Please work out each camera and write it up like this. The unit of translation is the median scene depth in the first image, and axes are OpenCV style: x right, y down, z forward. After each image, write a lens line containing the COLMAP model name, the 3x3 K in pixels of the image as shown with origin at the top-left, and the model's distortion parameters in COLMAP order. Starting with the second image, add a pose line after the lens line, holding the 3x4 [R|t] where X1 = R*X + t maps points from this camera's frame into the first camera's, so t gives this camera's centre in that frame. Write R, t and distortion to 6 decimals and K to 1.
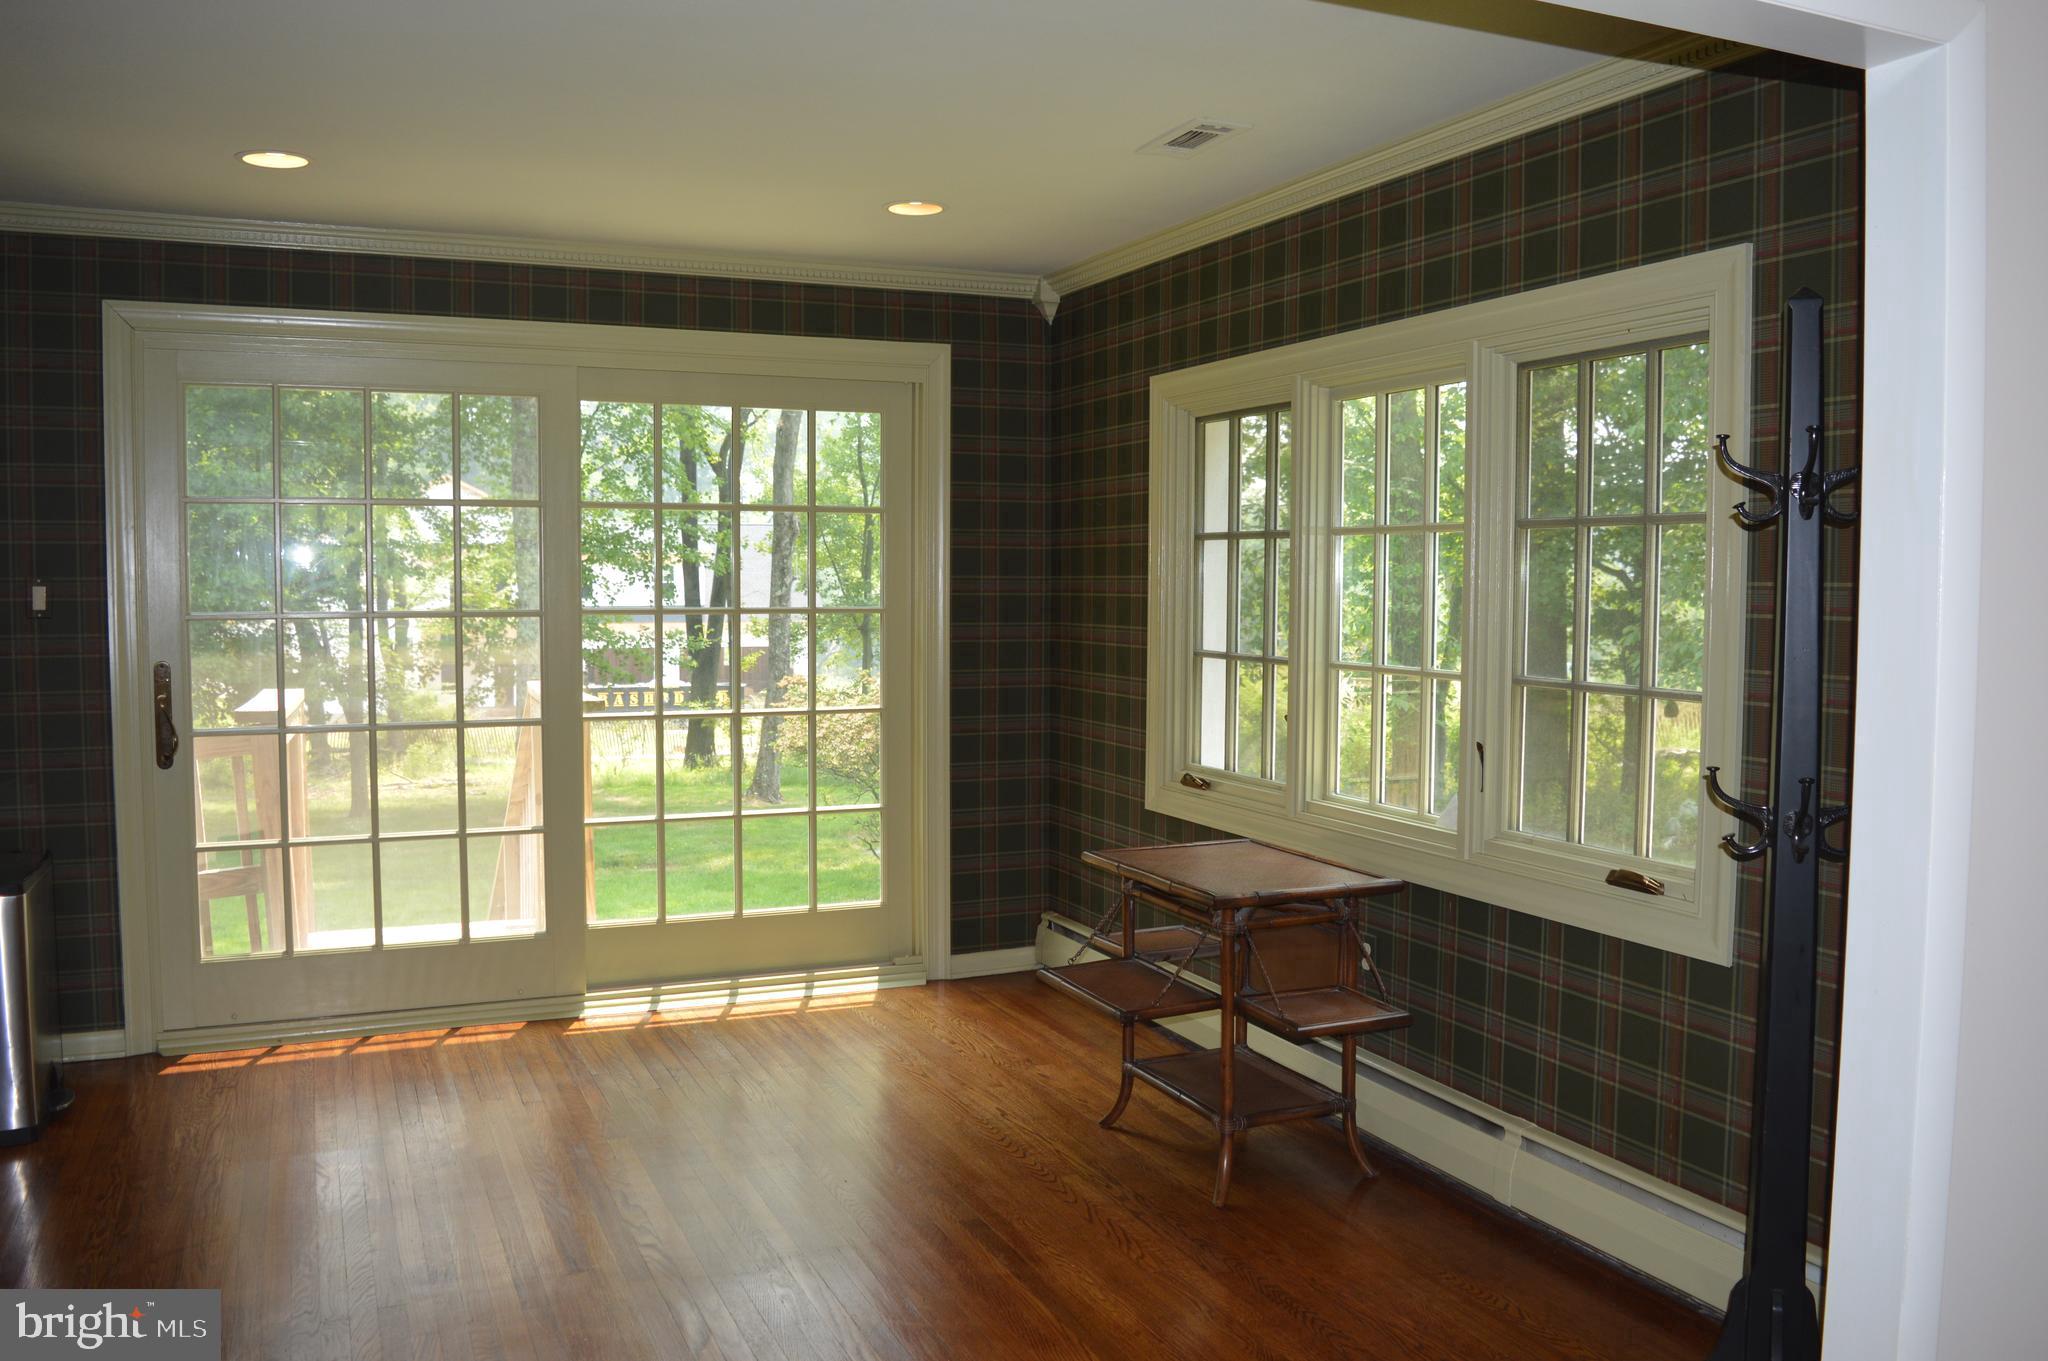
lens RADIAL K [[1631.0, 0, 1016.3], [0, 1631.0, 674.9], [0, 0, 1]] dist [-0.095642, 0.023093]
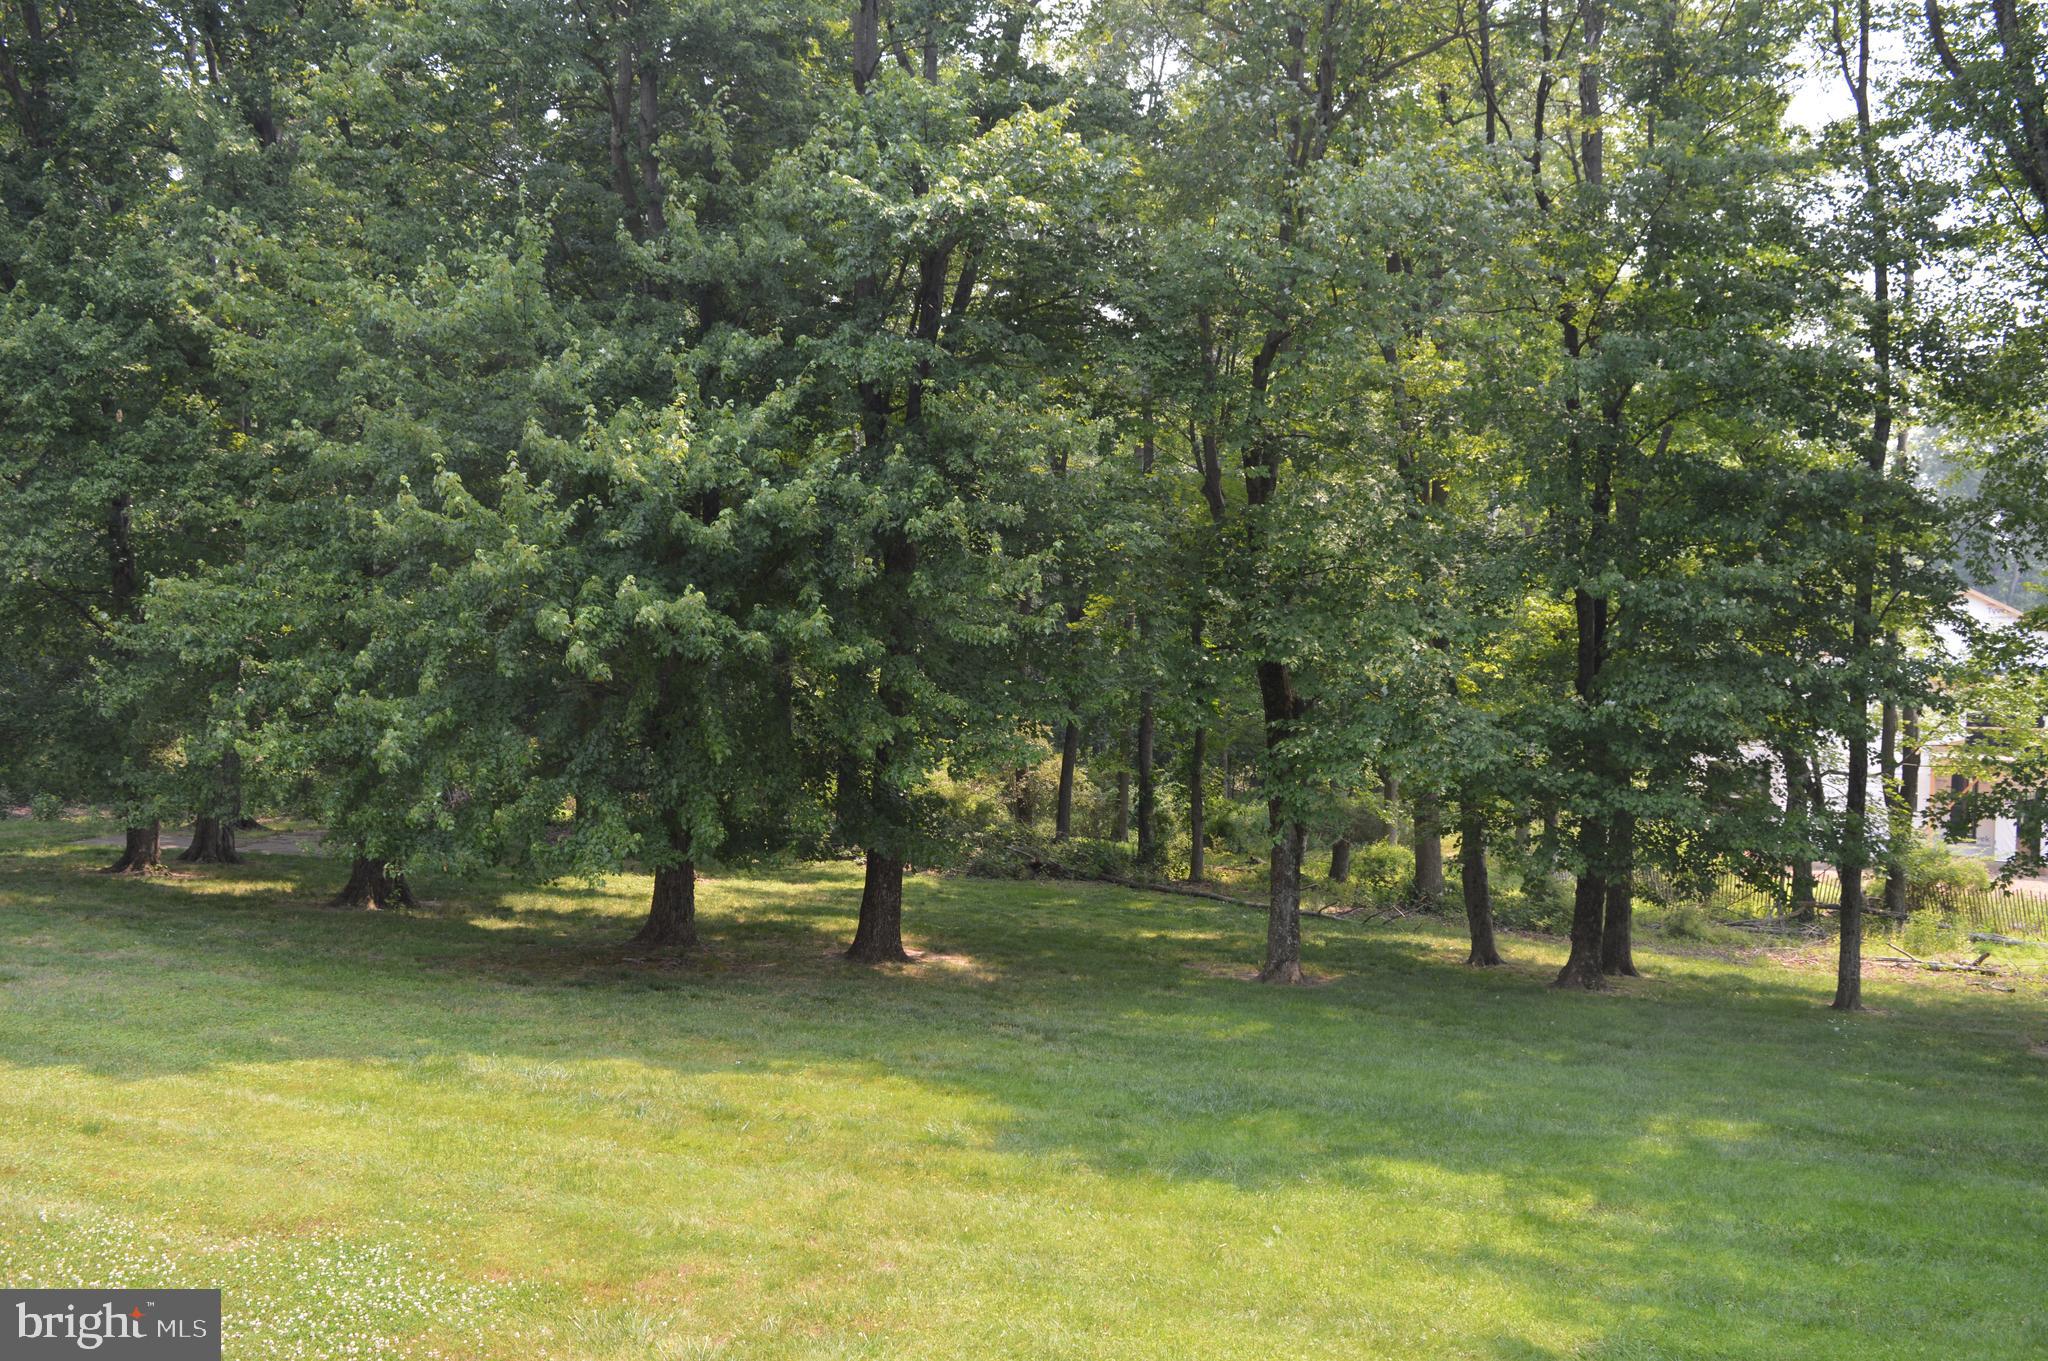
lens RADIAL K [[1631.0, 0, 1016.3], [0, 1631.0, 674.9], [0, 0, 1]] dist [-0.095642, 0.023093]
pose [[0.640703, 0.023304, -0.767435, -0.062624], [-0.081906, 0.995910, -0.038139, -0.008984], [0.763407, 0.087293, 0.639991, 0.144391]]
